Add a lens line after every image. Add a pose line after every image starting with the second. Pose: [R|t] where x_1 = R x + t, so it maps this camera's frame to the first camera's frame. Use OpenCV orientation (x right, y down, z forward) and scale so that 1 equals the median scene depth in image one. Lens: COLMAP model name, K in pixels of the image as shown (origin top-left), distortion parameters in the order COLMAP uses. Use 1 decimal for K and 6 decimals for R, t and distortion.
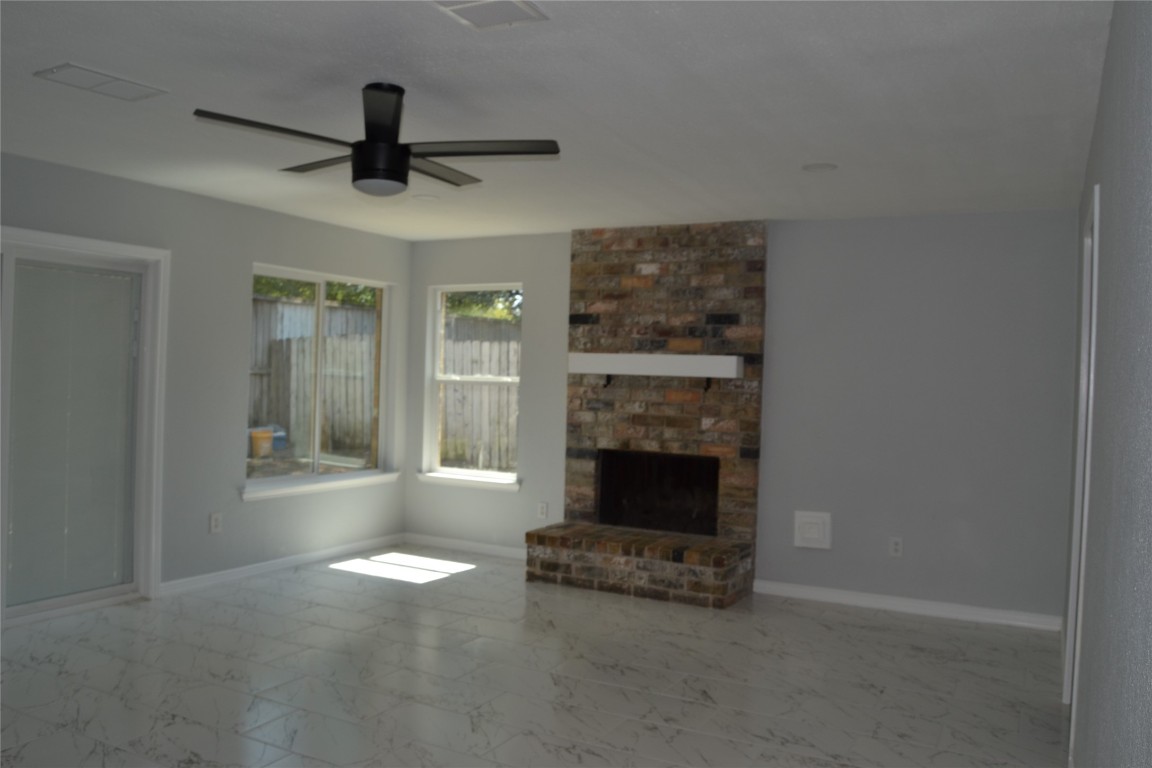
lens RADIAL K [[914.9, 0, 578.7], [0, 914.9, 380.4], [0, 0, 1]] dist [-0.098278, 0.045105]
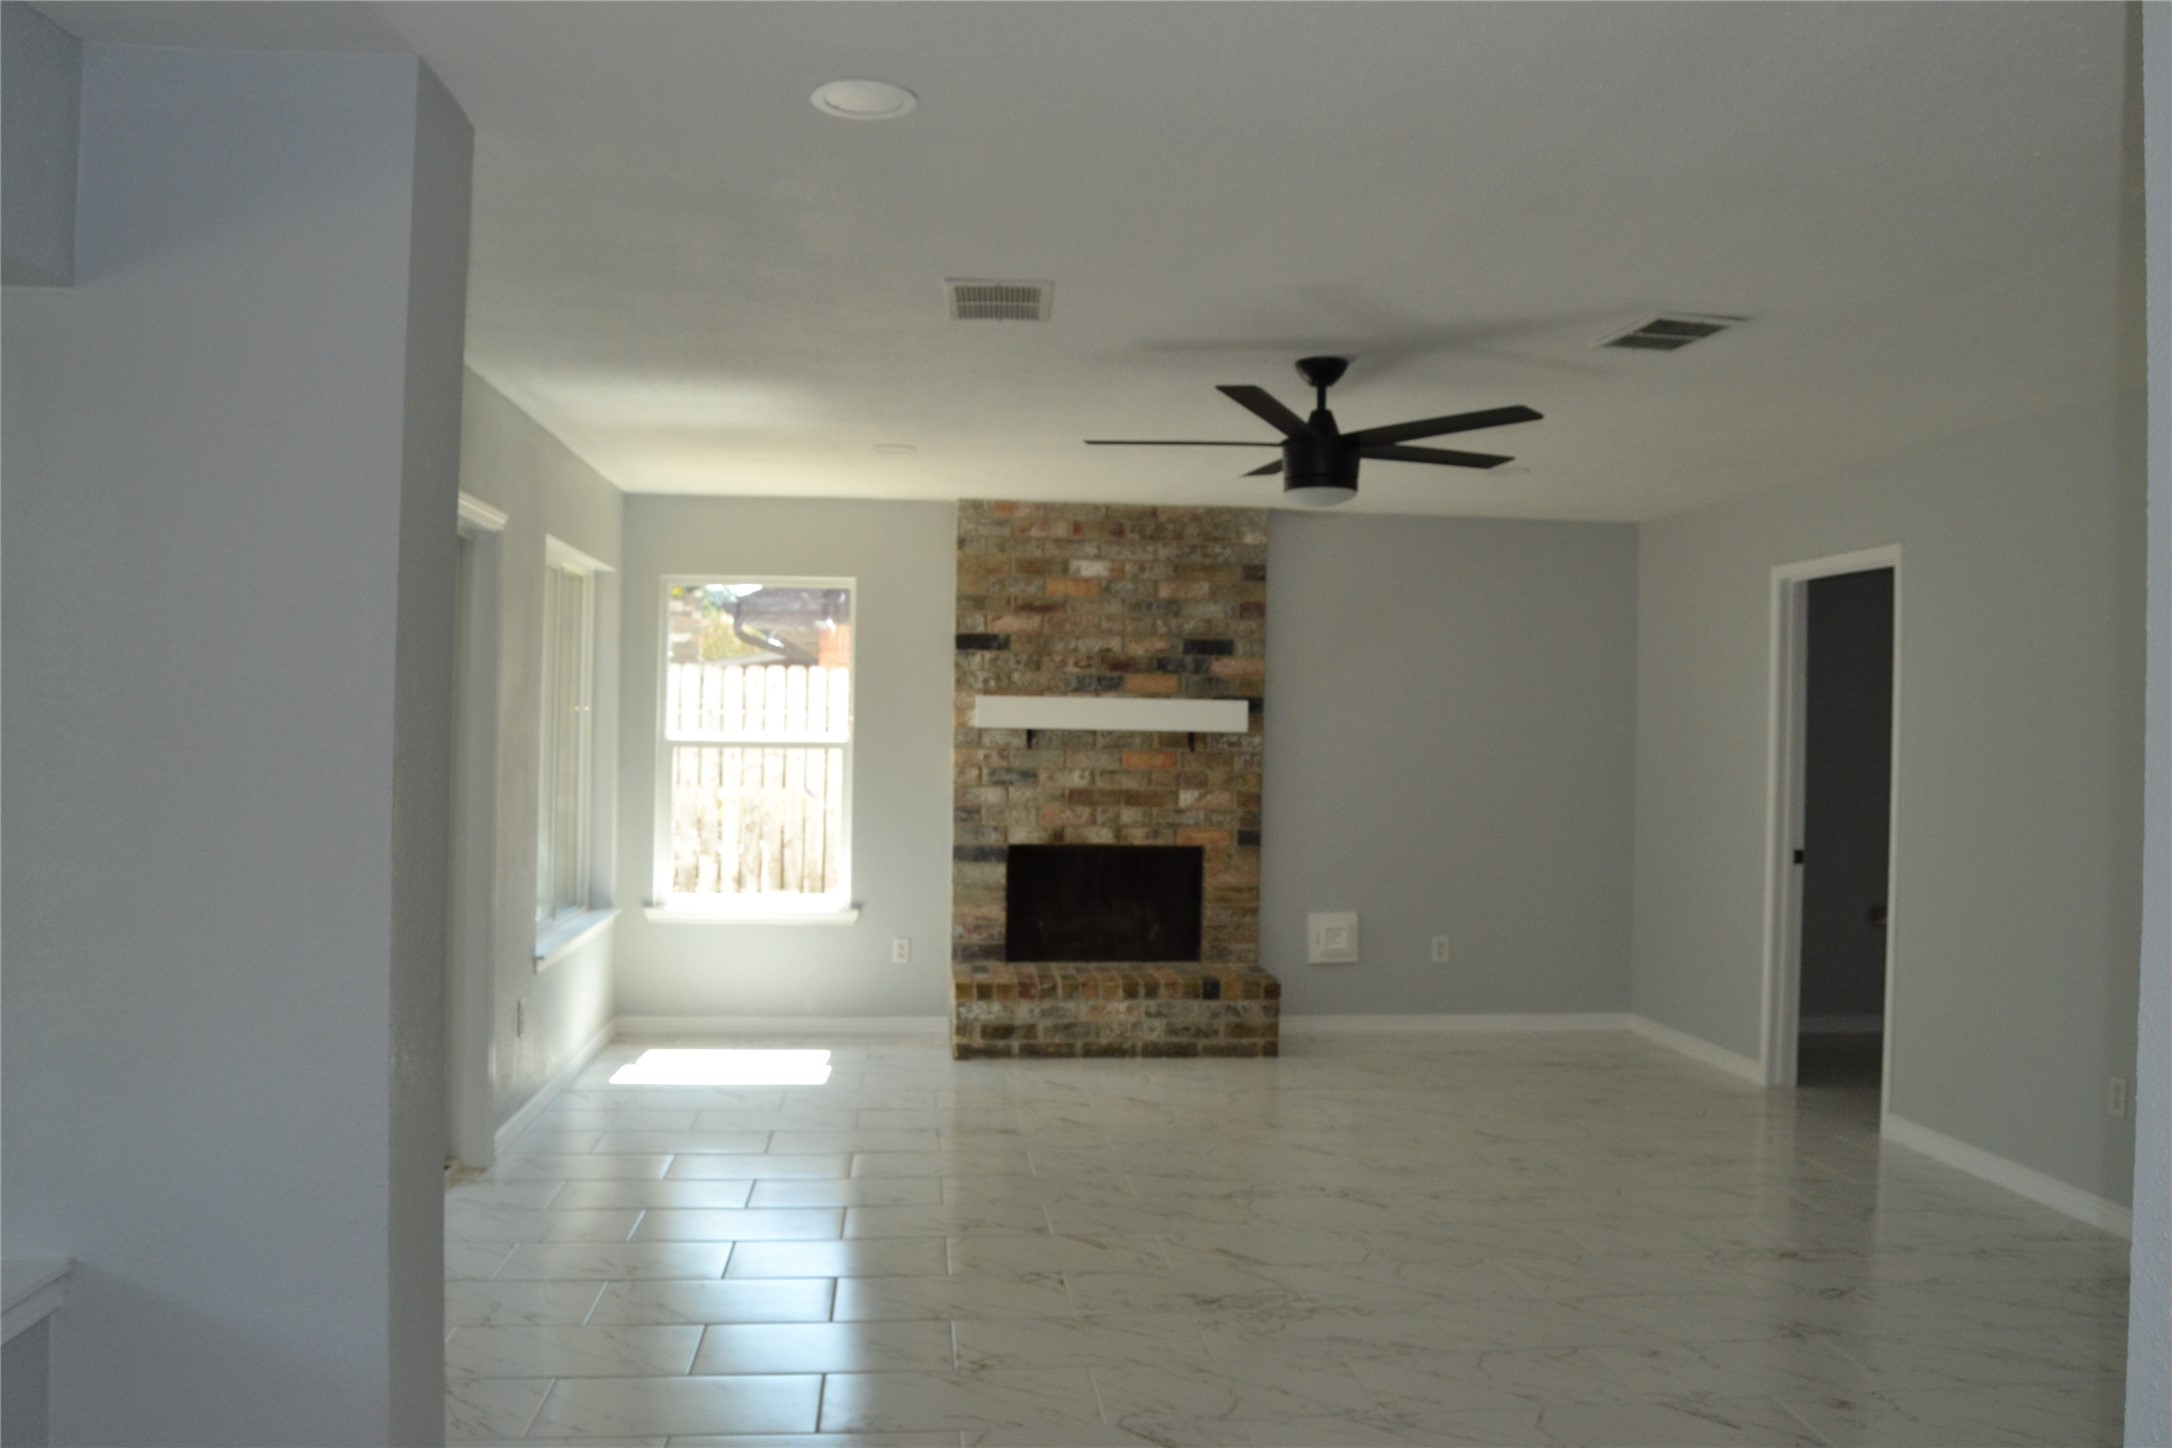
lens RADIAL K [[1724.9, 0, 1091.1], [0, 1724.9, 717.3], [0, 0, 1]] dist [-0.098278, 0.045105]
pose [[0.827137, -0.011976, 0.561873, -0.645617], [0.011194, 0.999926, 0.004834, -0.021001], [-0.561889, 0.002291, 0.827210, -0.033561]]
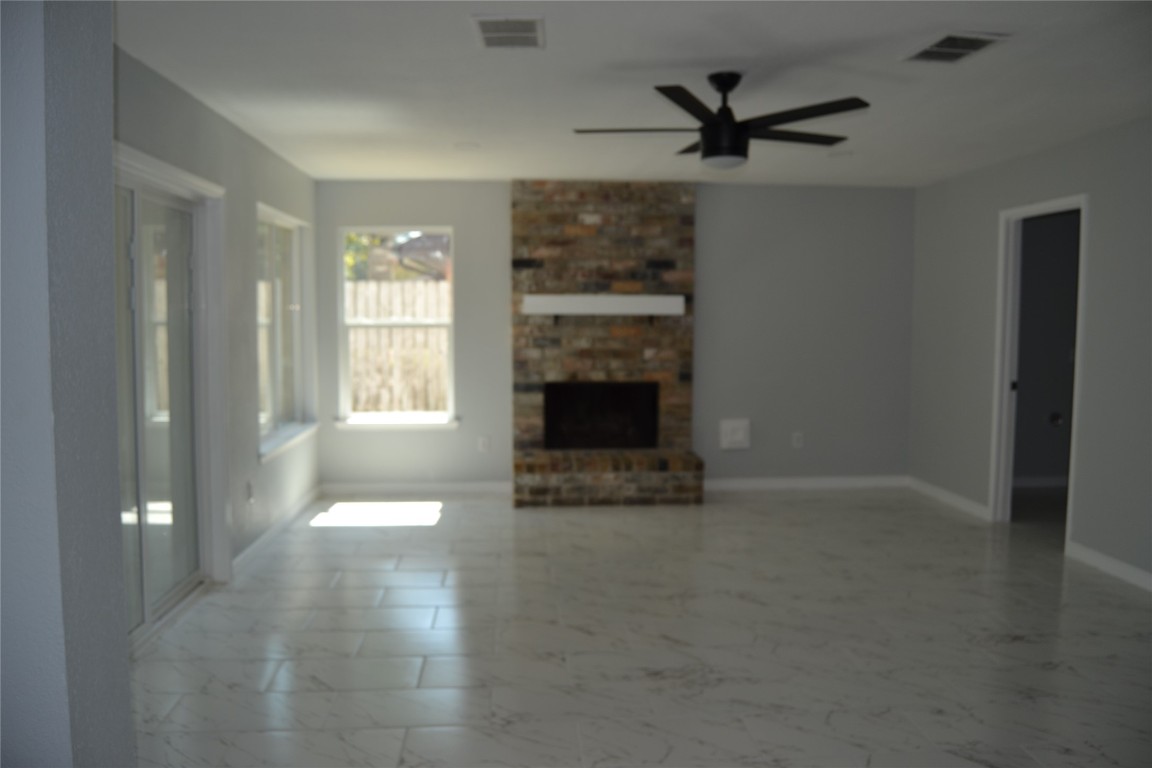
lens RADIAL K [[914.9, 0, 578.7], [0, 914.9, 380.4], [0, 0, 1]] dist [-0.098278, 0.045105]
pose [[0.843894, -0.066448, 0.532380, -0.561633], [0.026168, 0.996218, 0.082860, -0.018439], [-0.535872, -0.055994, 0.842440, 0.055839]]
